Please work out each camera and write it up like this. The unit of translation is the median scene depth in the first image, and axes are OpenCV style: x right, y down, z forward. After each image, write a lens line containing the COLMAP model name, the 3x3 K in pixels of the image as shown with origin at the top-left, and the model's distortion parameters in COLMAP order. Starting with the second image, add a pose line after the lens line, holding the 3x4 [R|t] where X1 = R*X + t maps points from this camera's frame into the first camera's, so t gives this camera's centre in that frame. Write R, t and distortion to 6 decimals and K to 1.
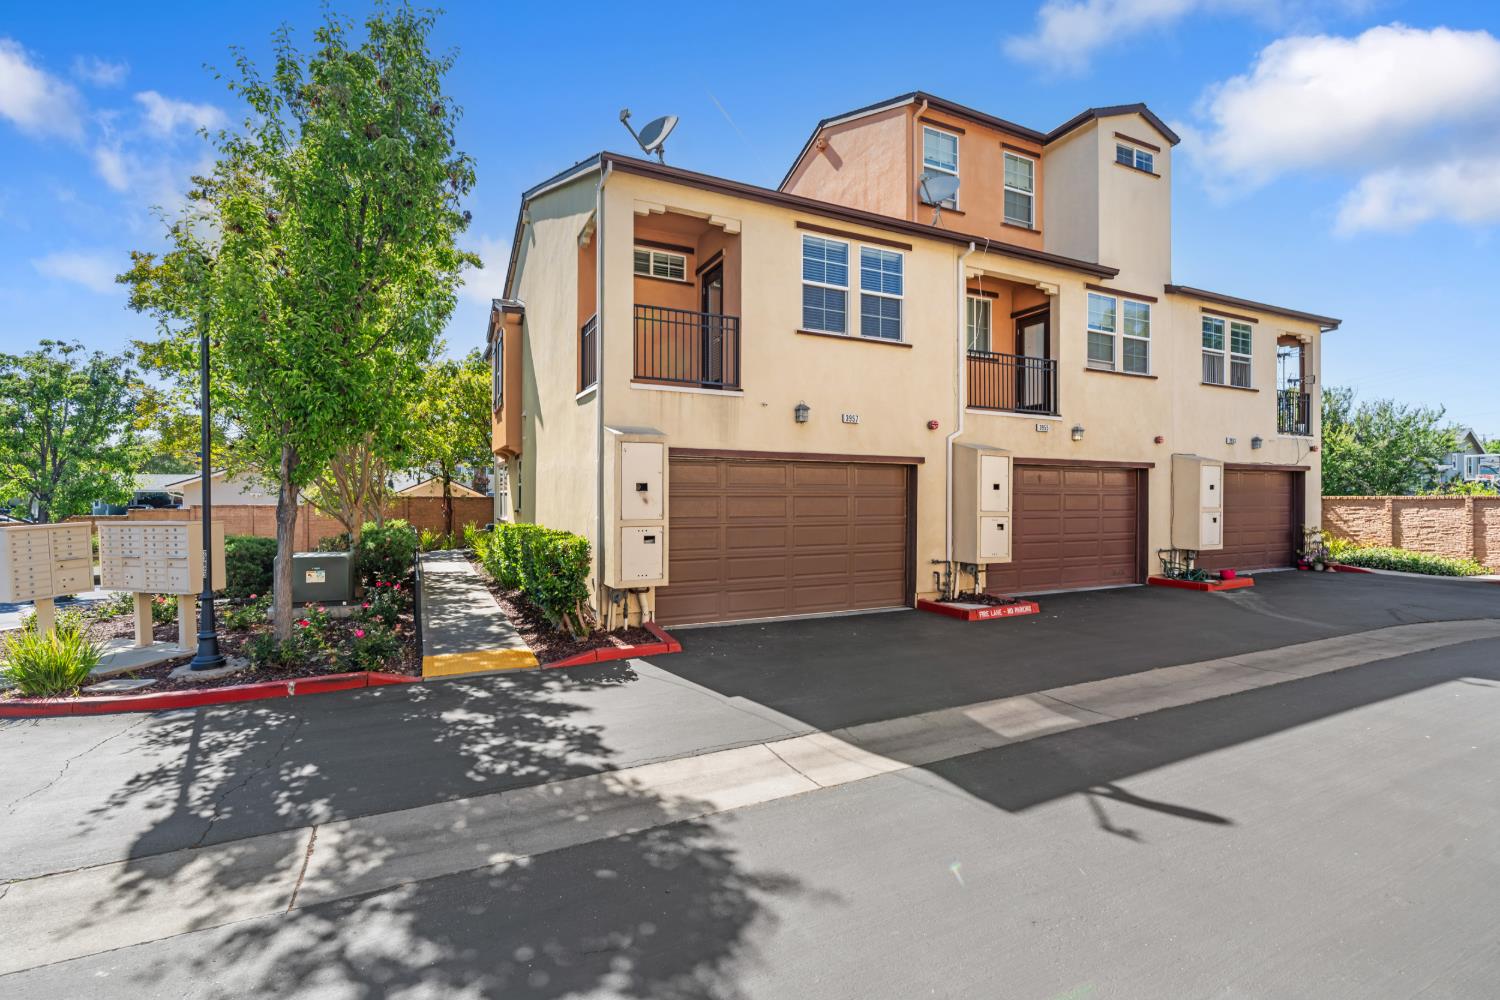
lens RADIAL K [[680.1, 0, 728.7], [0, 680.1, 502.6], [0, 0, 1]] dist [-0.013285, 0.004202]
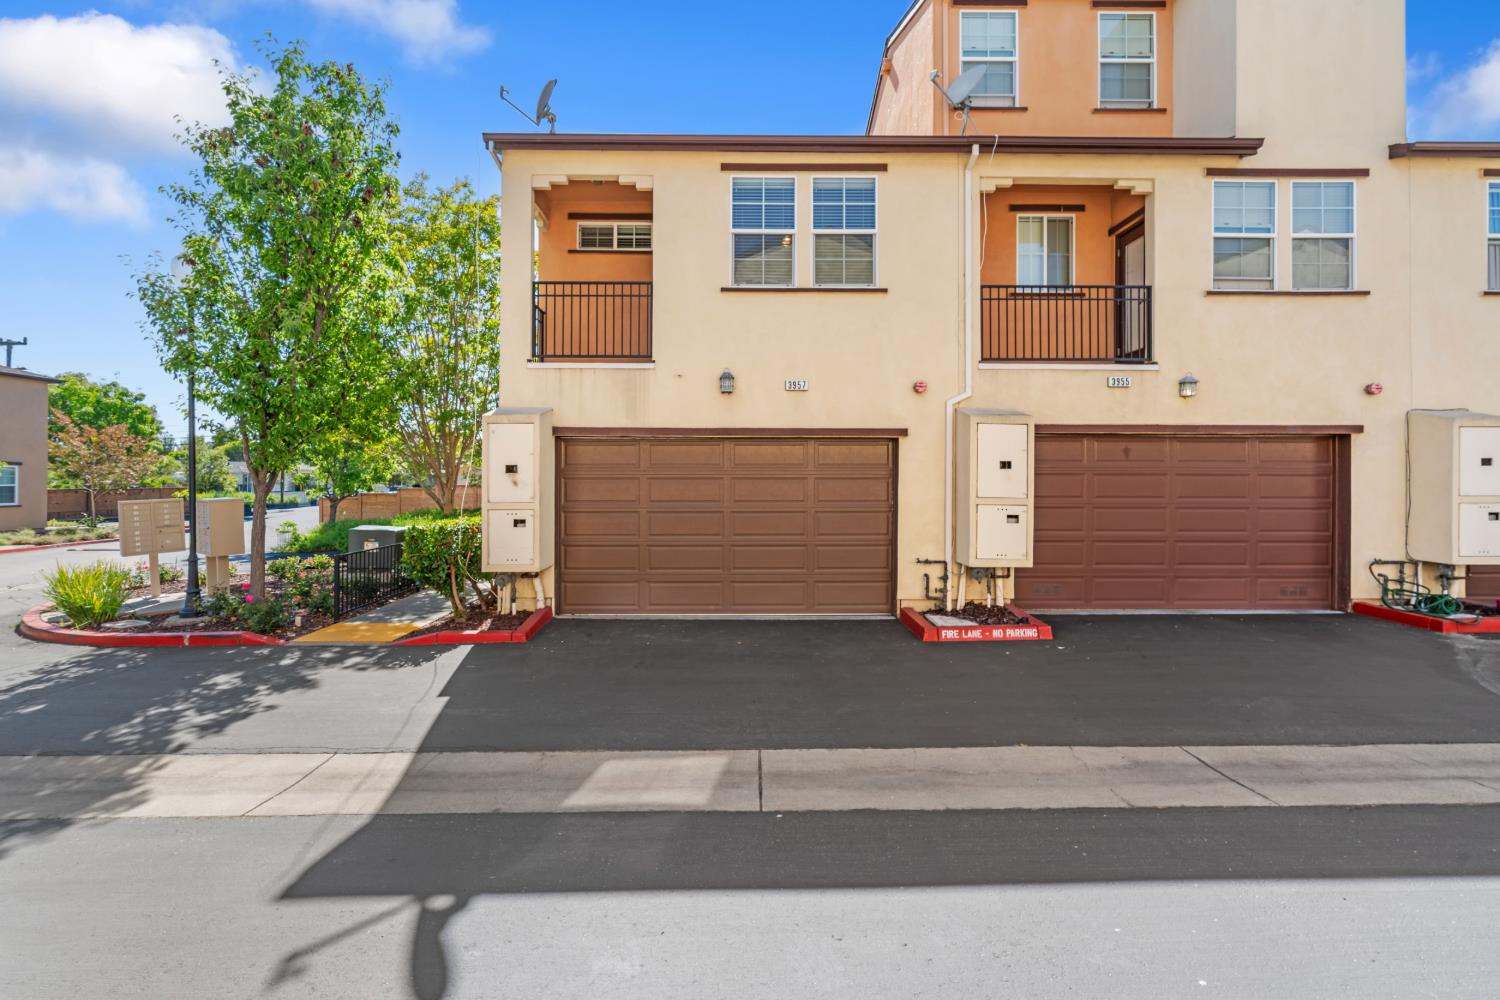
lens RADIAL K [[680.1, 0, 738.7], [0, 680.1, 478.6], [0, 0, 1]] dist [-0.013285, 0.004202]
pose [[0.902869, -0.001007, -0.429914, 0.493269], [-0.002456, 0.999969, -0.007501, -0.002152], [0.429908, 0.007828, 0.902839, 0.222583]]
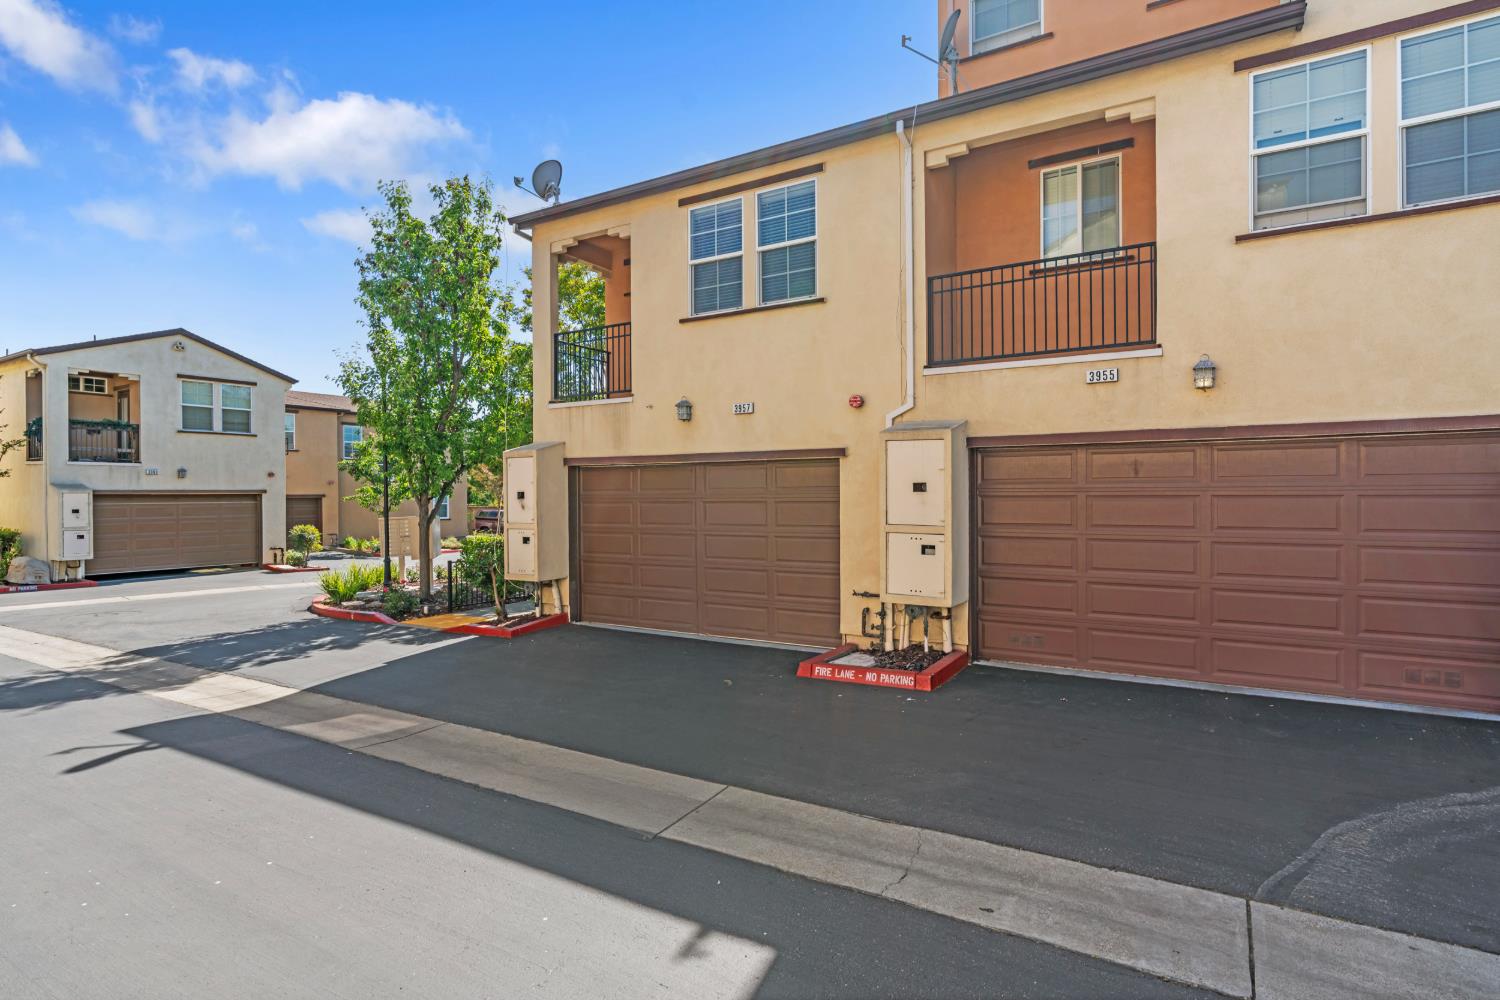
lens RADIAL K [[777.5, 0, 747.8], [0, 777.5, 500.1], [0, 0, 1]] dist [-0.001918, -0.003176]
pose [[0.536996, -0.001676, -0.843583, 1.021221], [-0.000529, 0.999997, -0.002324, -0.009860], [0.843584, 0.001694, 0.536994, 0.515241]]
